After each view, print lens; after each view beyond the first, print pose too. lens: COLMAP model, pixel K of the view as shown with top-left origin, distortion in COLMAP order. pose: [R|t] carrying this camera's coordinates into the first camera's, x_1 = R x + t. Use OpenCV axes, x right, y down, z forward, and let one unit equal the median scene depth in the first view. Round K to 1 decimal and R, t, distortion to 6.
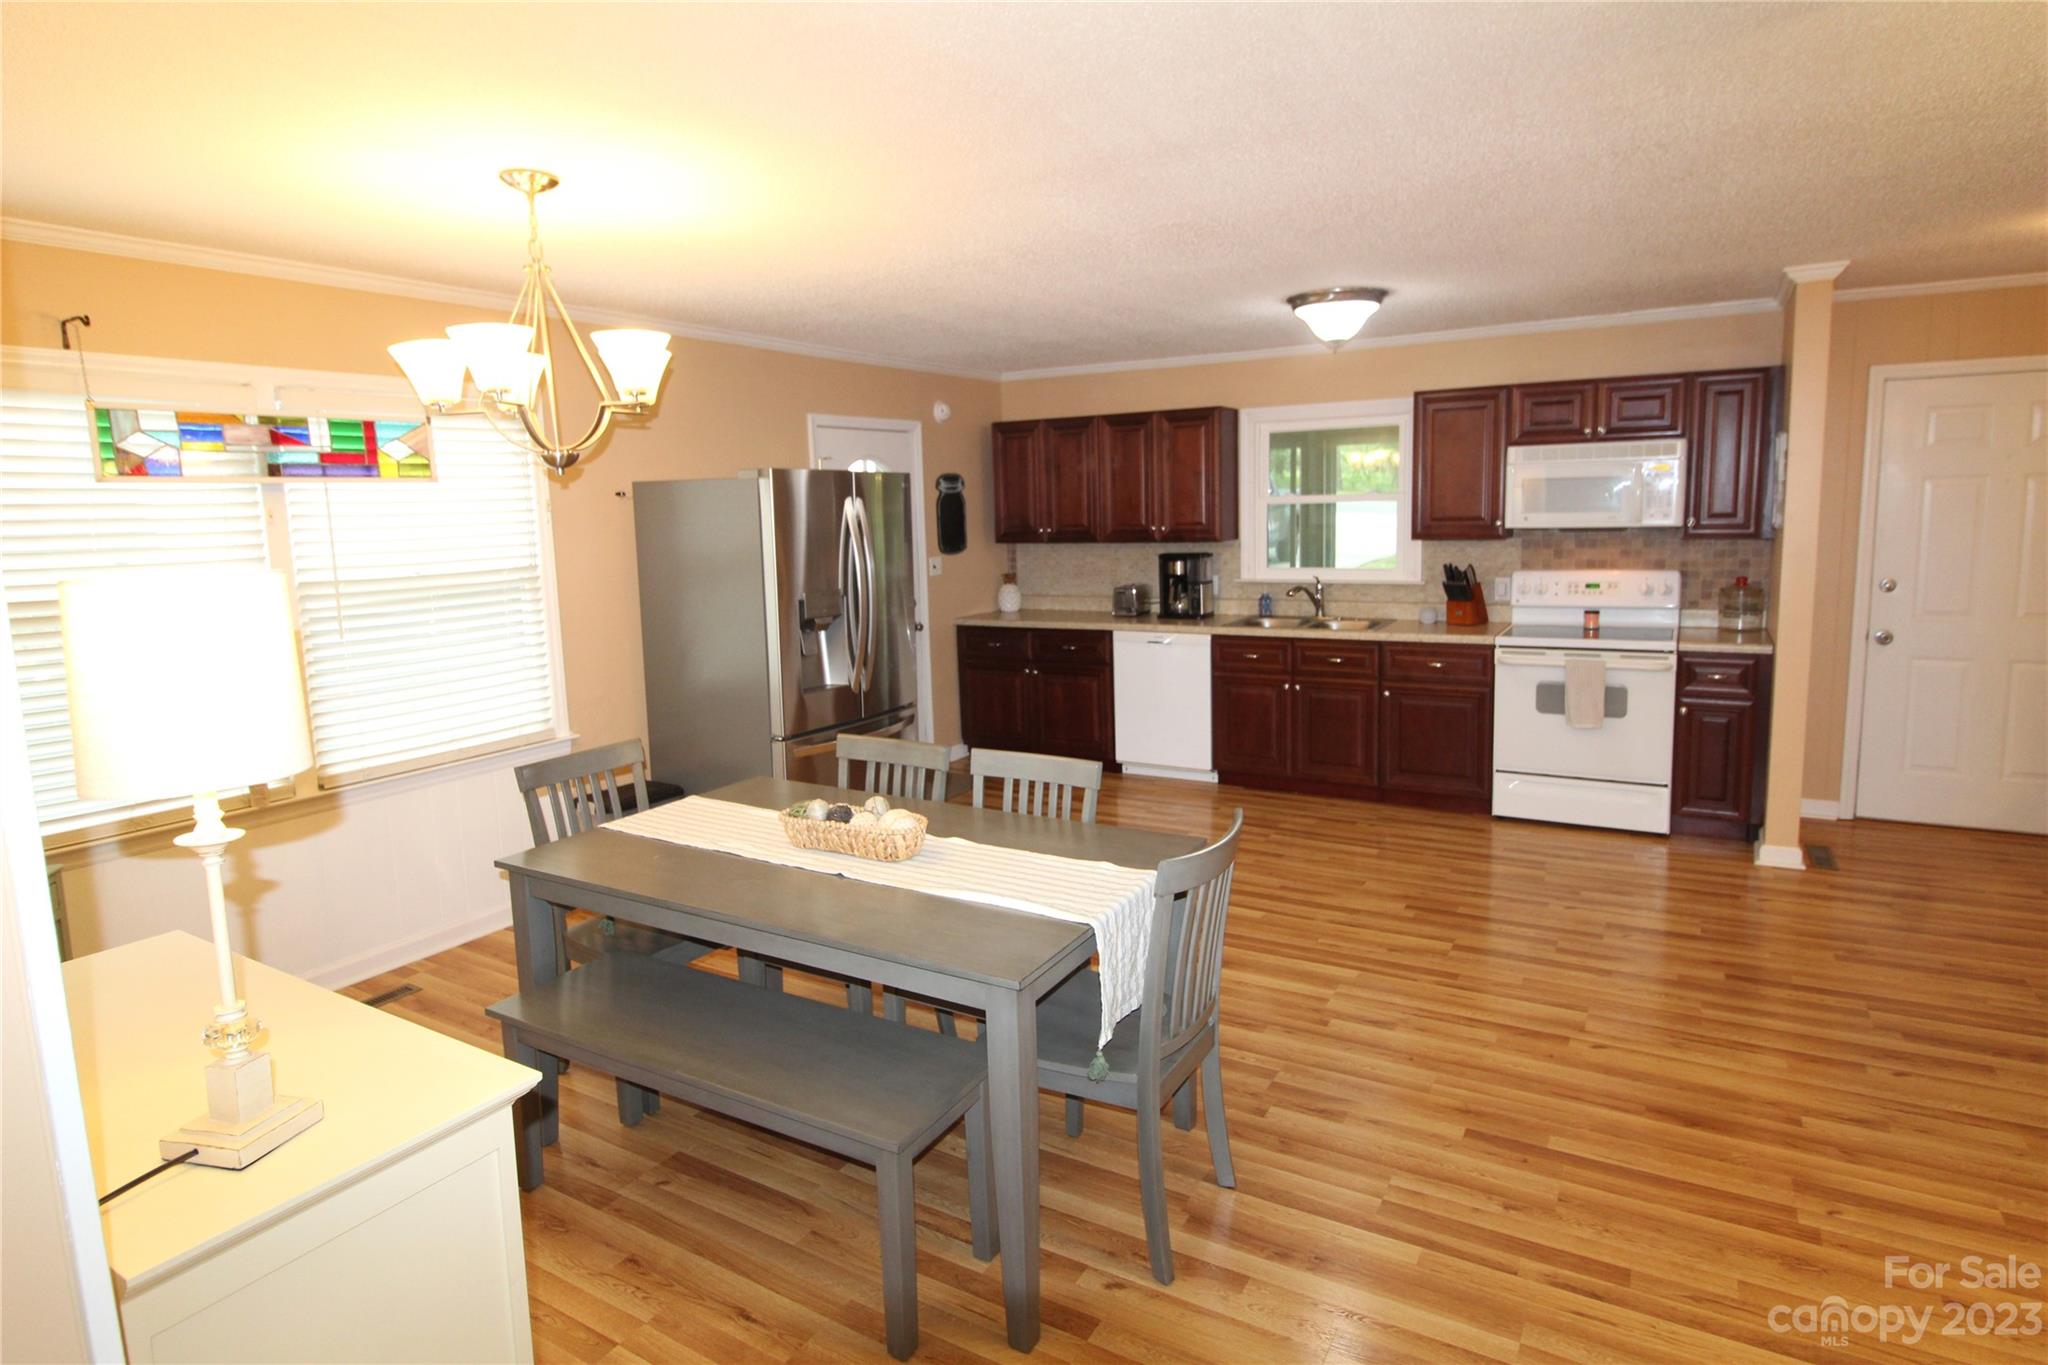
lens RADIAL K [[1087.0, 0, 1043.0], [0, 1087.0, 639.2], [0, 0, 1]] dist [0.004057, -0.011044]
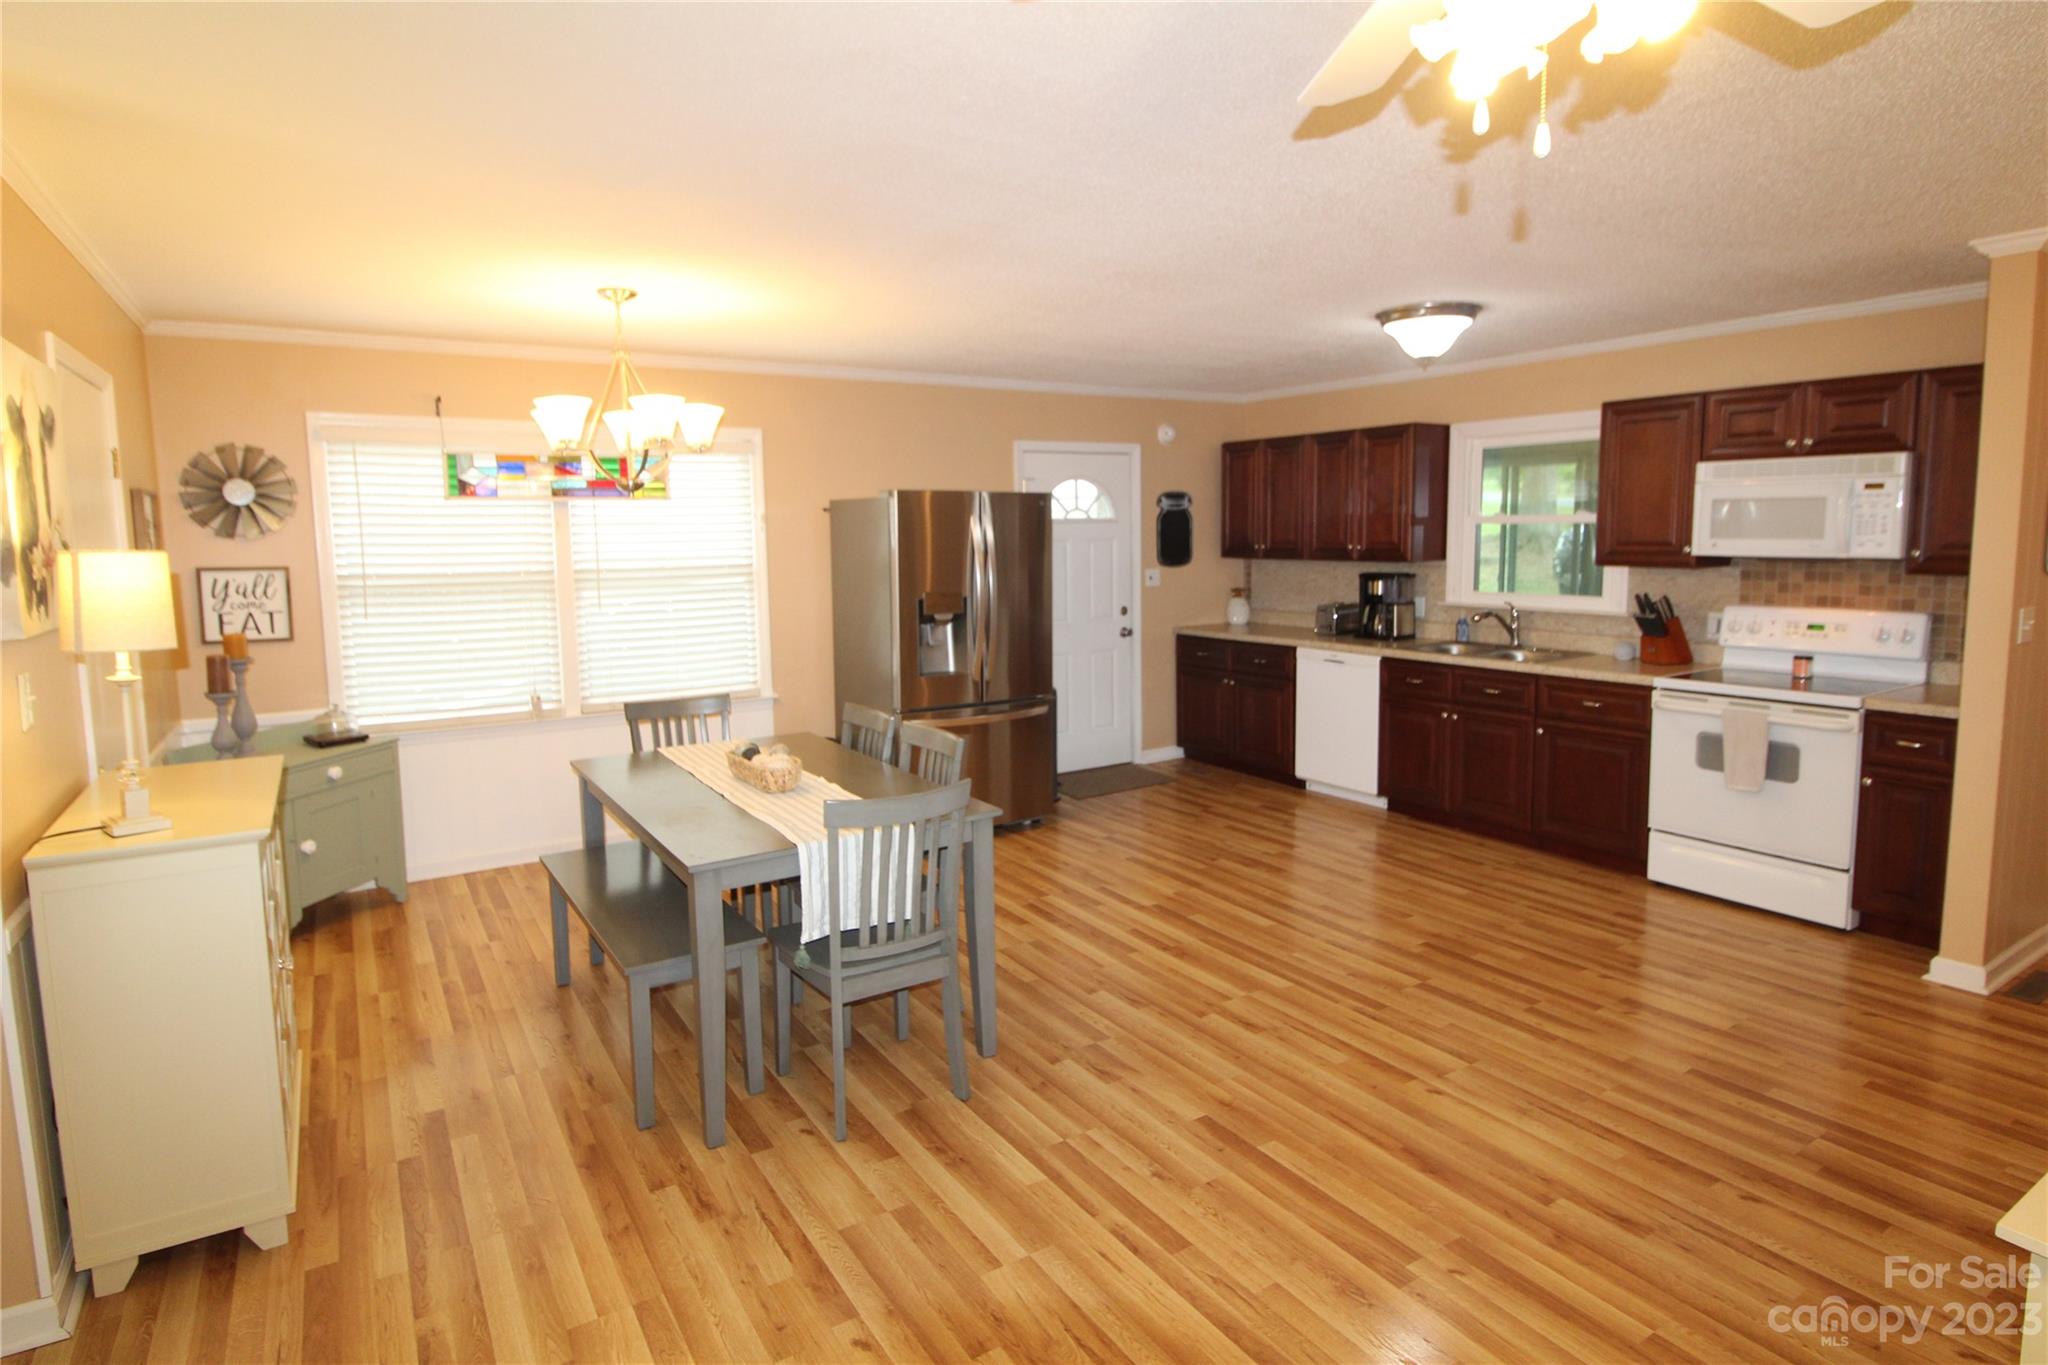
lens RADIAL K [[1087.0, 0, 1038.6], [0, 1087.0, 646.5], [0, 0, 1]] dist [0.004057, -0.011044]
pose [[0.891932, 0.063817, -0.447643, 0.416181], [-0.066018, 0.997761, 0.010701, -0.004510], [0.447324, 0.020008, 0.894148, -0.019398]]
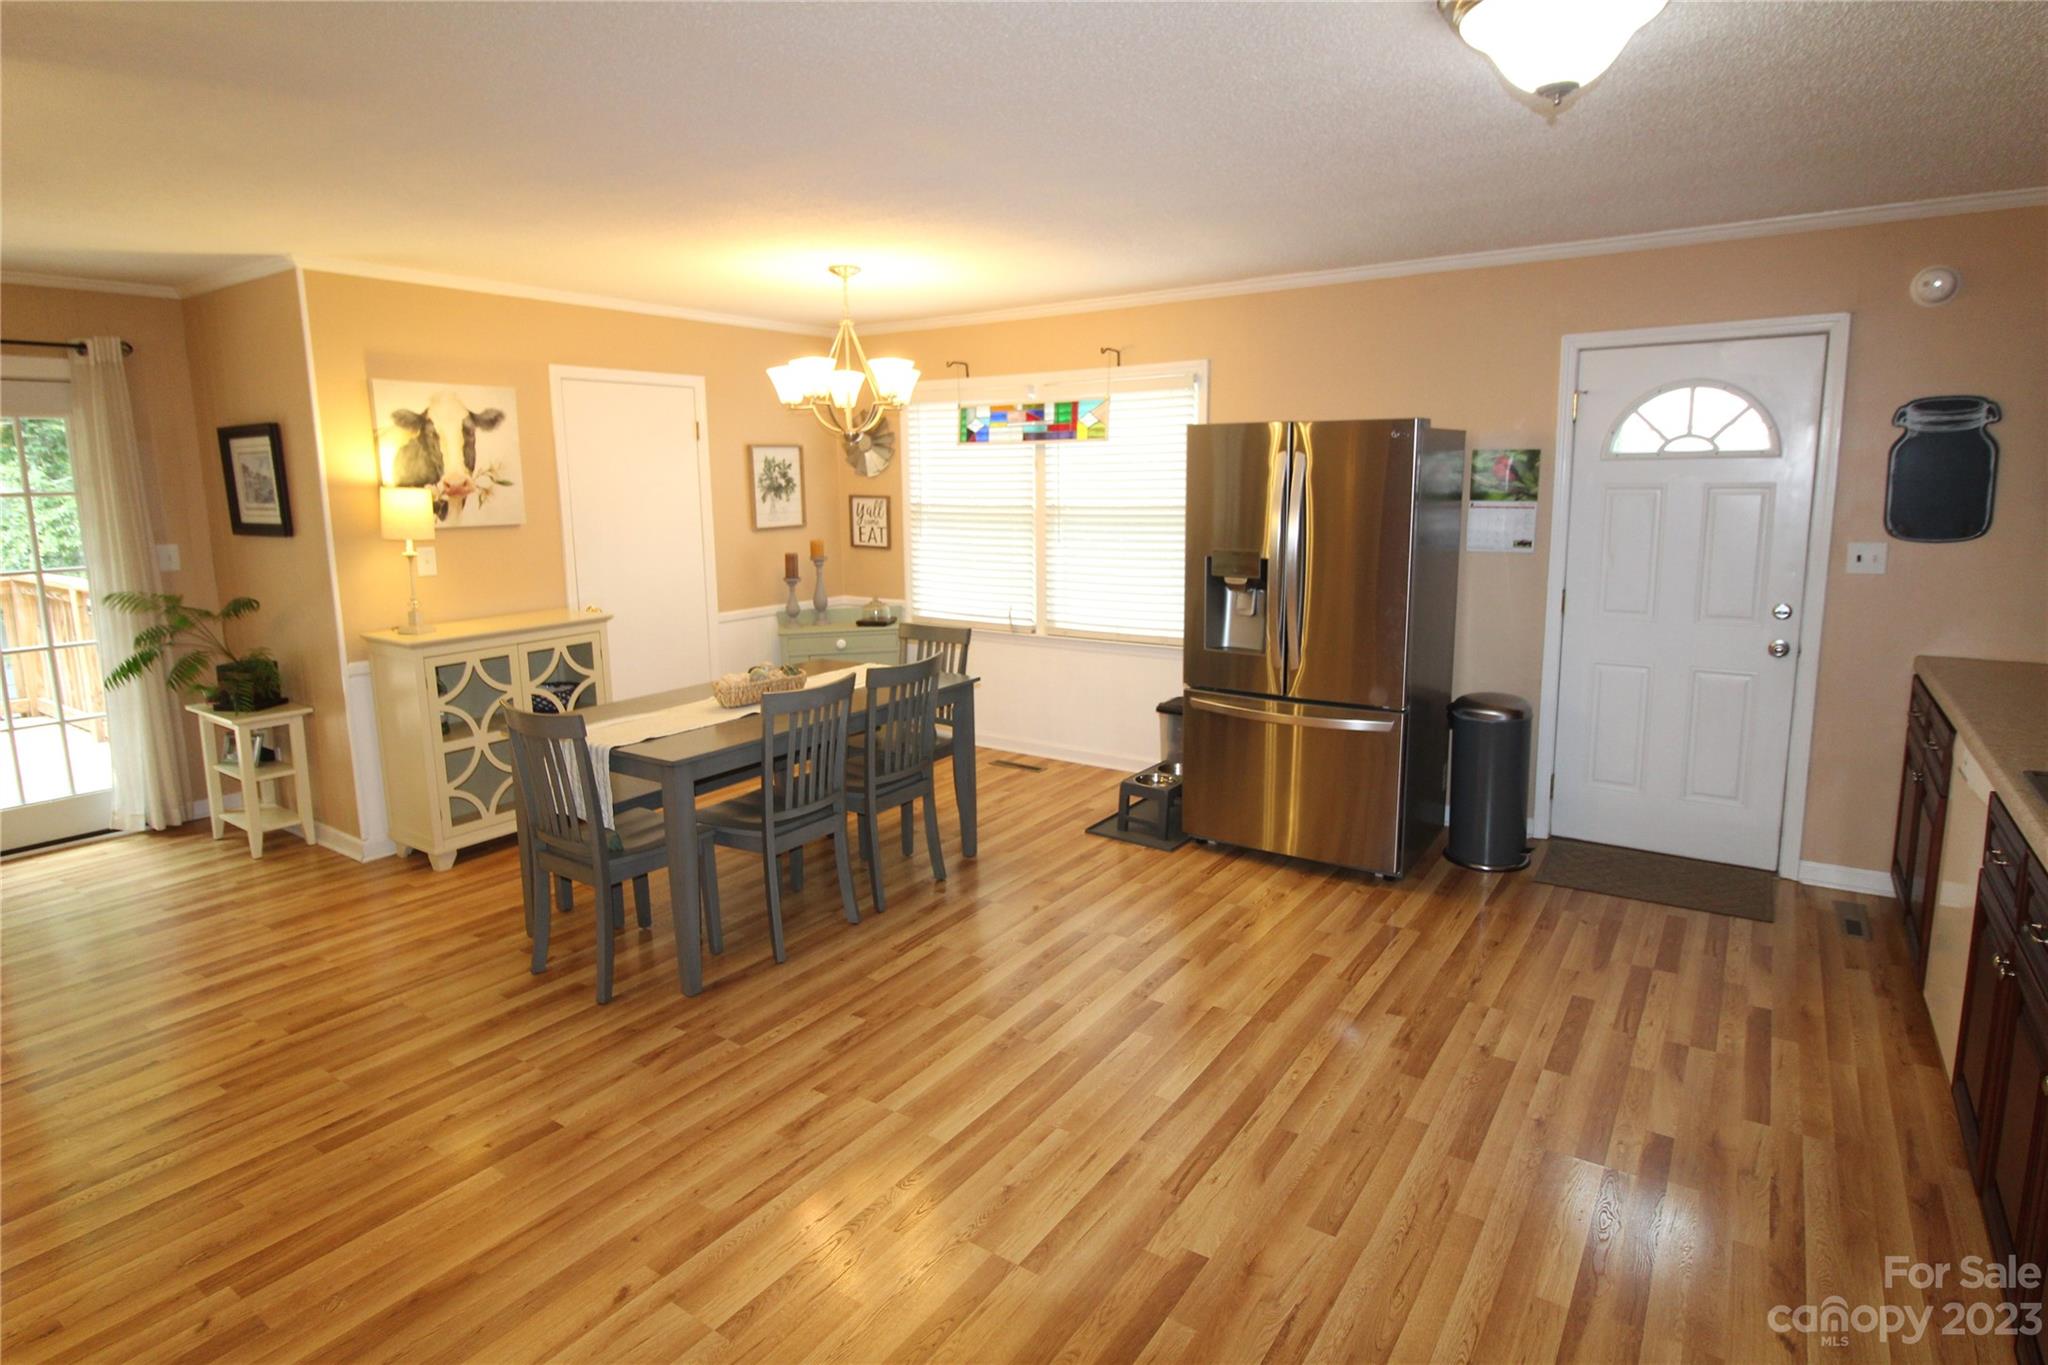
lens RADIAL K [[1087.0, 0, 1039.9], [0, 1087.0, 645.2], [0, 0, 1]] dist [0.004057, -0.011044]
pose [[-0.068723, 0.184602, -0.980408, 0.747141], [-0.107750, 0.975609, 0.191251, -0.124199], [0.991800, 0.118782, -0.047156, 0.856443]]
